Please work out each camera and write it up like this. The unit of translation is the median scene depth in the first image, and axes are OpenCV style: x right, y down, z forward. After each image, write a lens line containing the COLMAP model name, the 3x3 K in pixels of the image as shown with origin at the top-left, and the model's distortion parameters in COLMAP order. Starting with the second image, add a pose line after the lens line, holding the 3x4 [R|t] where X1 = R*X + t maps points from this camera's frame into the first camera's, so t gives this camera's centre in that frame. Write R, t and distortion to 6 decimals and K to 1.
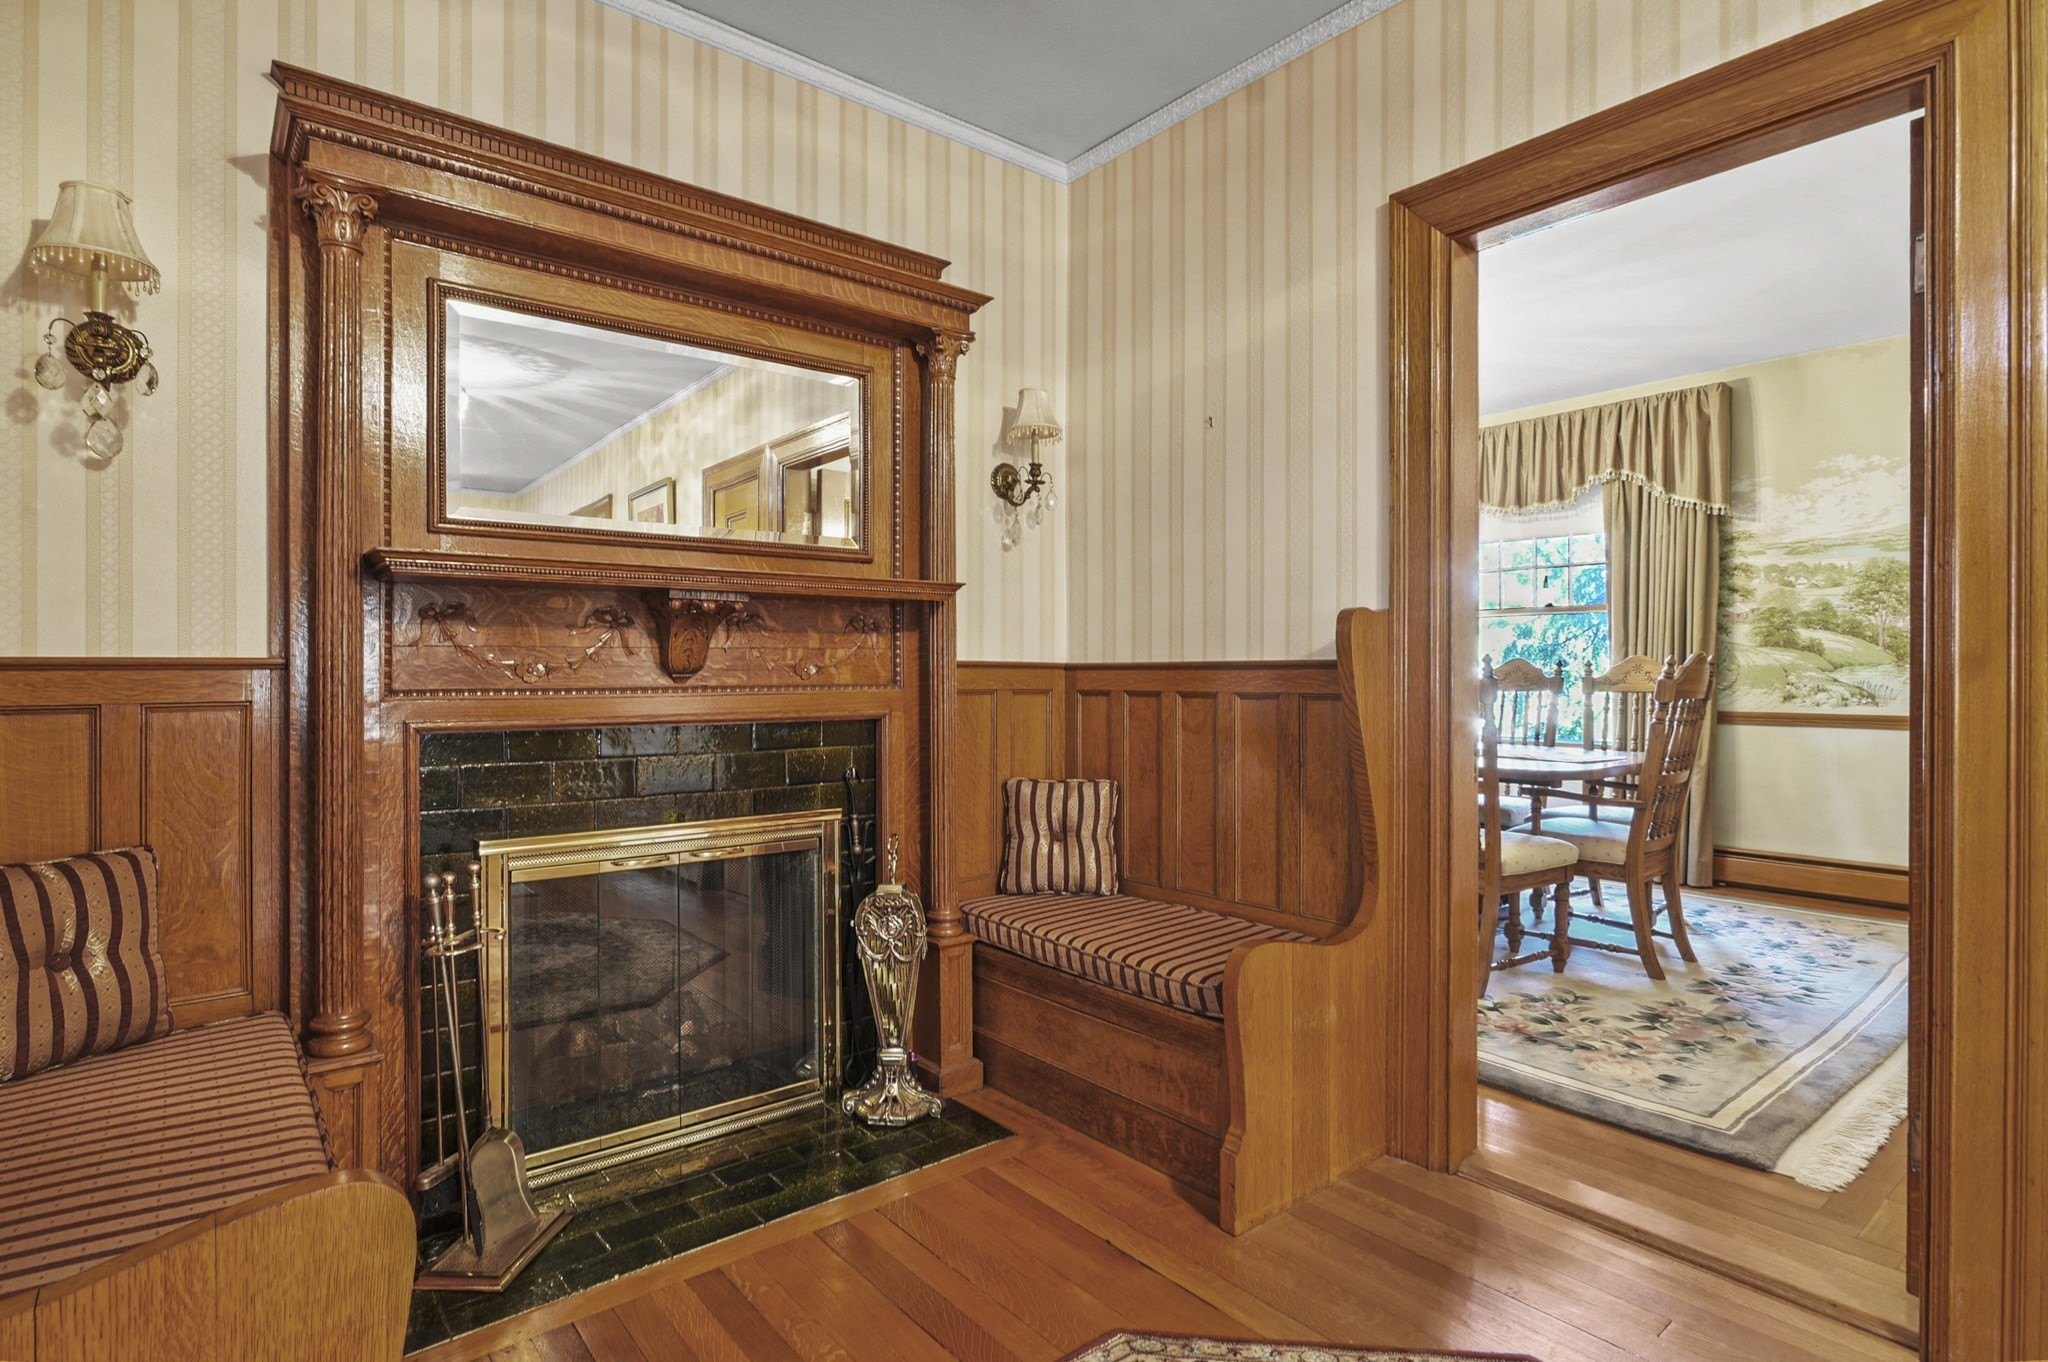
lens RADIAL K [[1017.6, 0, 1015.9], [0, 1017.6, 683.1], [0, 0, 1]] dist [0.002122, 0.004390]
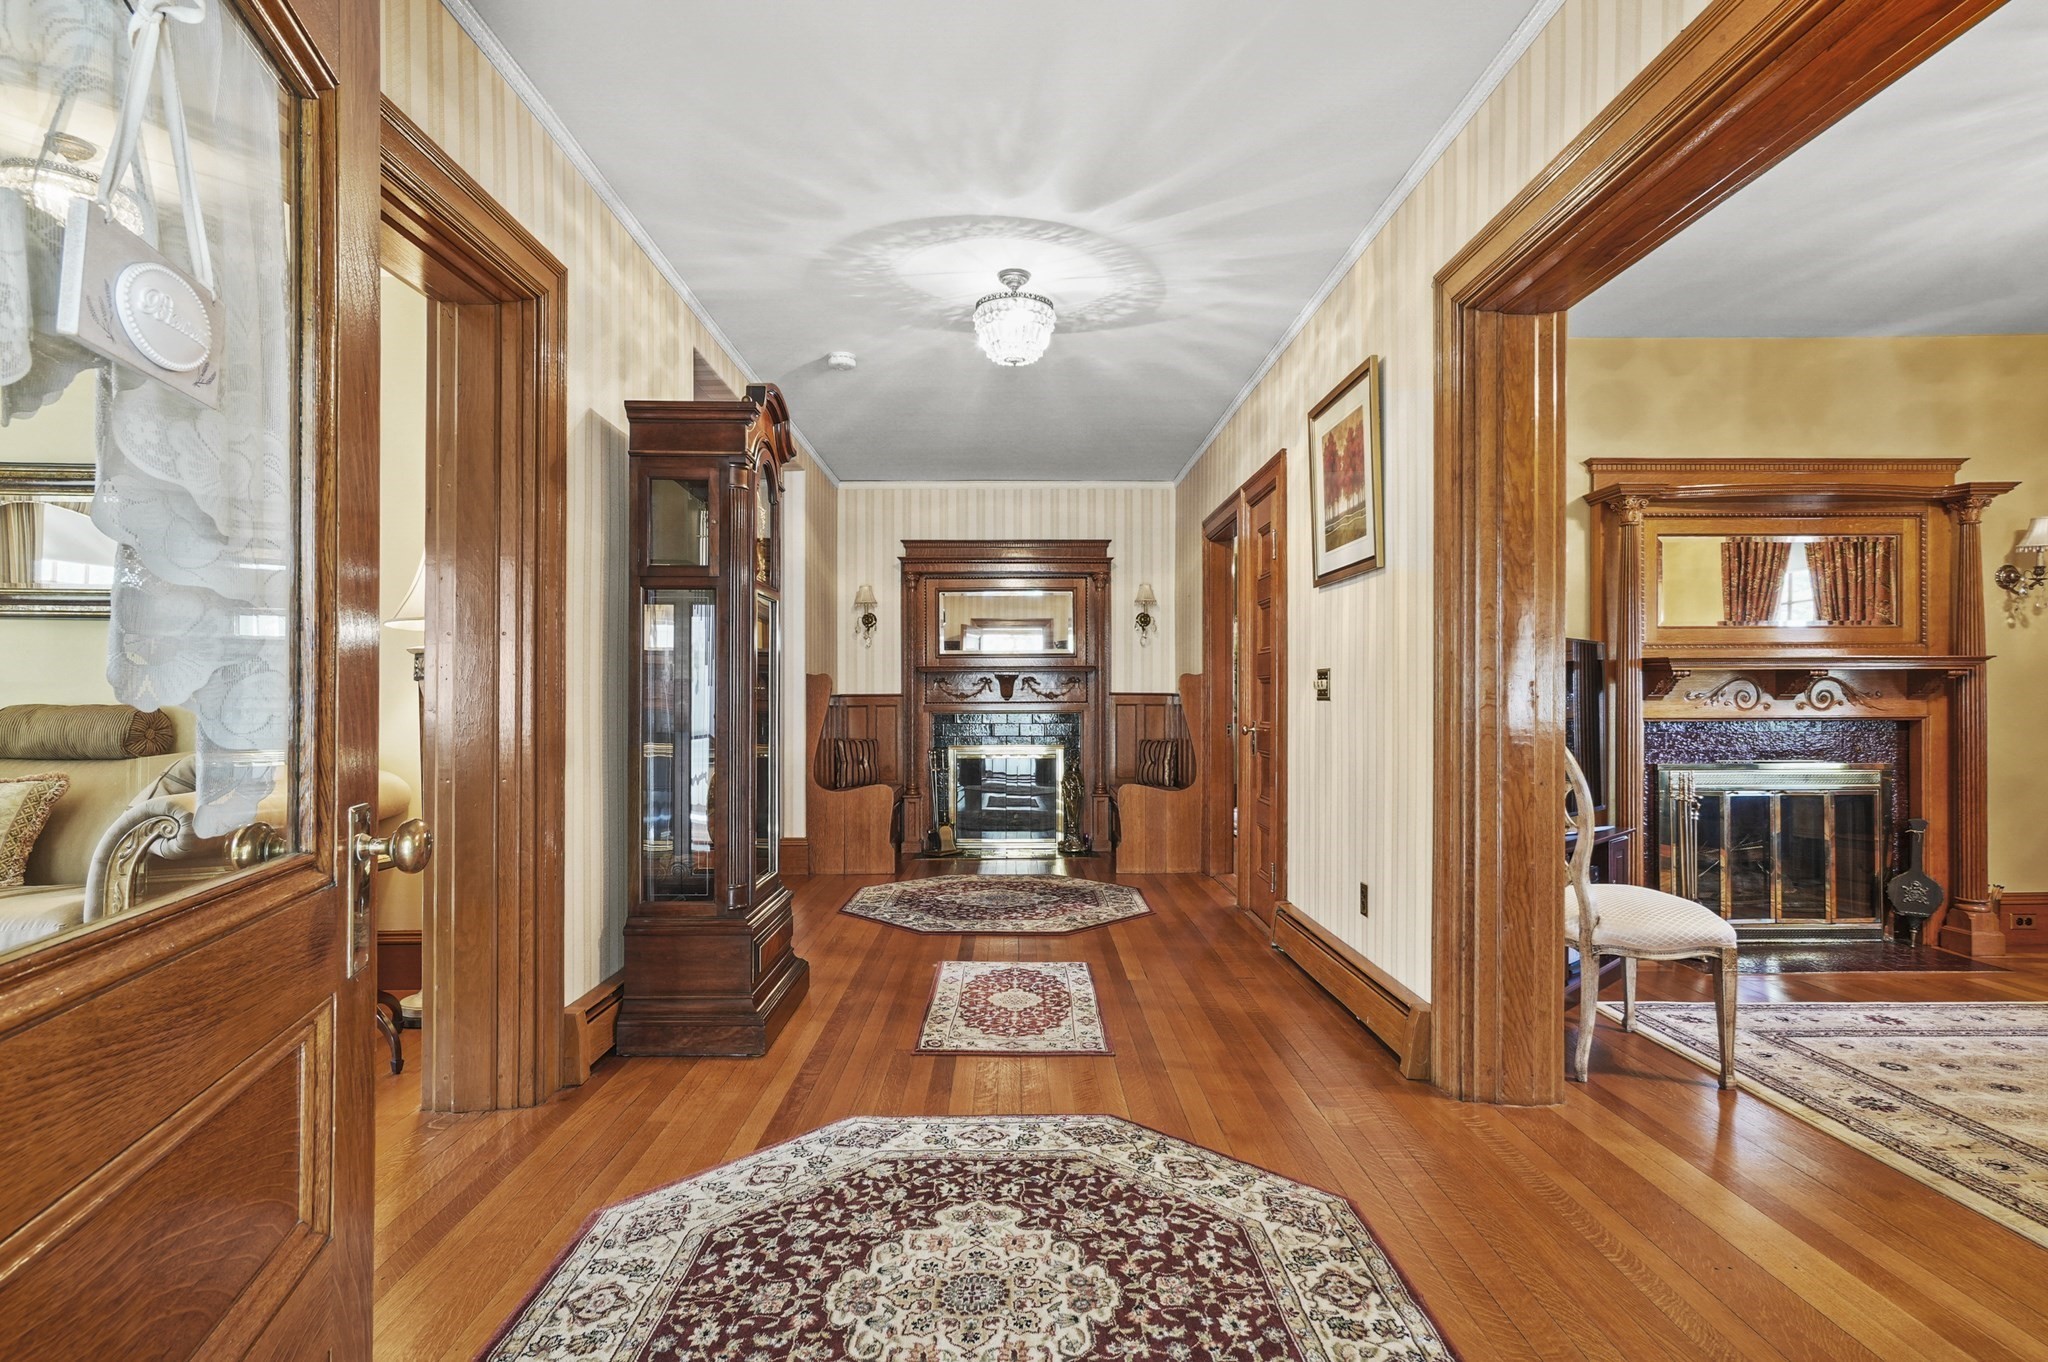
lens RADIAL K [[1017.6, 0, 1022.9], [0, 1017.6, 701.4], [0, 0, 1]] dist [0.002122, 0.004390]
pose [[0.783189, 0.003951, -0.621771, 1.665857], [-0.005360, 0.999986, -0.000398, 0.003117], [0.621761, 0.003644, 0.783199, -1.423734]]
